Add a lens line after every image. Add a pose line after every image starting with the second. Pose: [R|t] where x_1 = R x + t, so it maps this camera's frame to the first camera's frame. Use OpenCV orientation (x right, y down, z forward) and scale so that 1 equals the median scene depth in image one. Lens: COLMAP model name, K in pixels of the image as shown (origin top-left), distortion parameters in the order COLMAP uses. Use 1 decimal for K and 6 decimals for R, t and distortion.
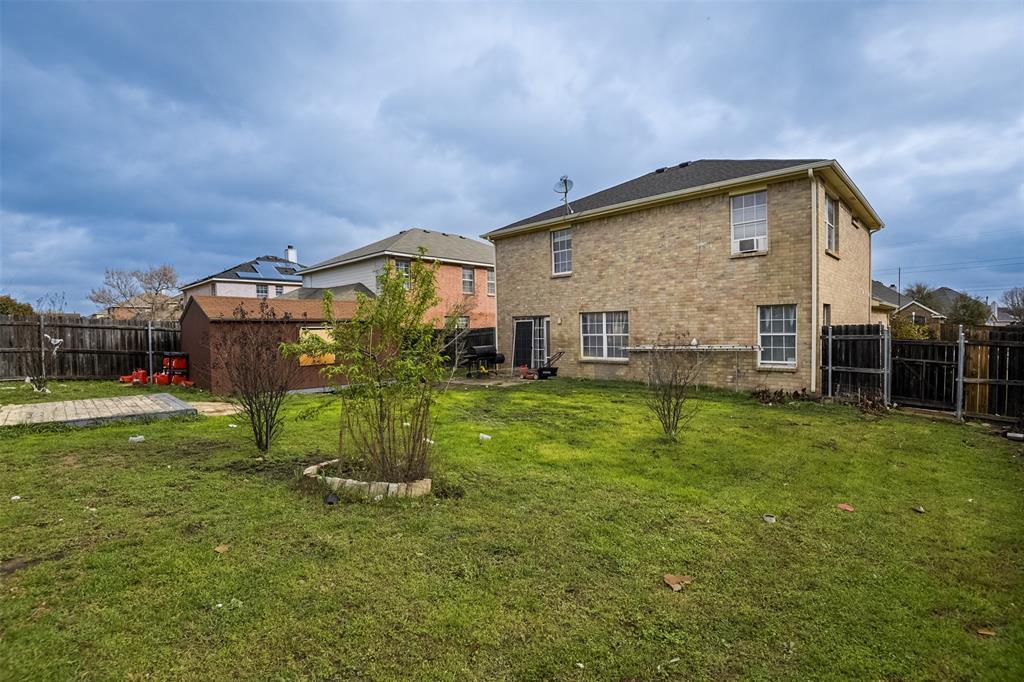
lens RADIAL K [[478.3, 0, 509.3], [0, 478.3, 341.4], [0, 0, 1]] dist [-0.003129, -0.026132]
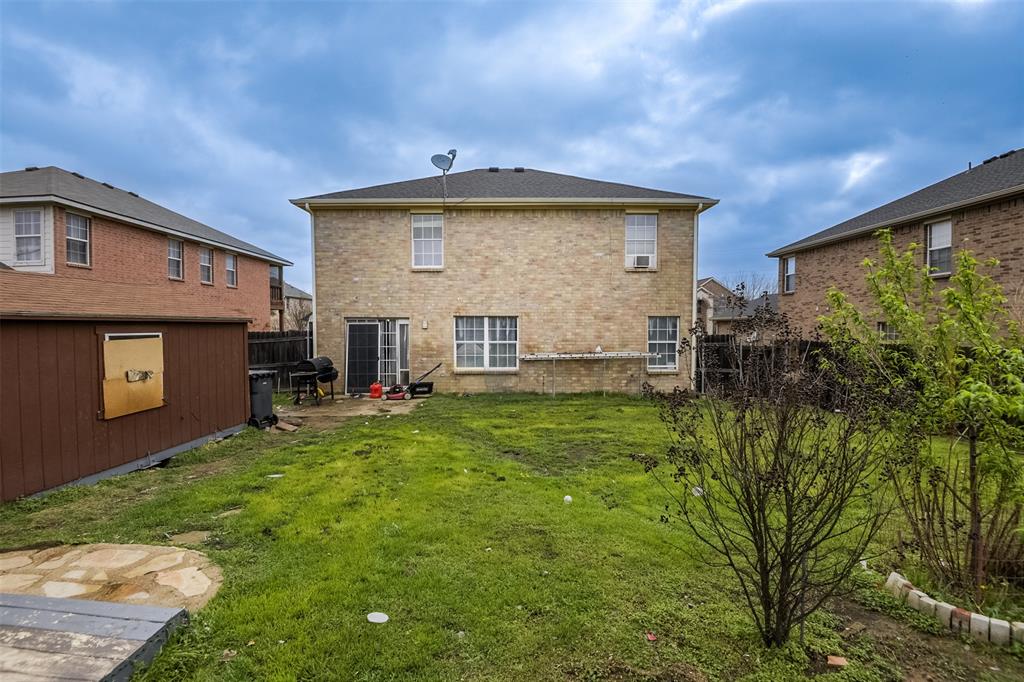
lens RADIAL K [[478.3, 0, 509.3], [0, 478.3, 341.4], [0, 0, 1]] dist [-0.003129, -0.026132]
pose [[0.716294, -0.006456, 0.697769, -0.417272], [0.006406, 0.999976, 0.002676, -0.018193], [-0.697769, 0.002553, 0.716318, 0.361498]]
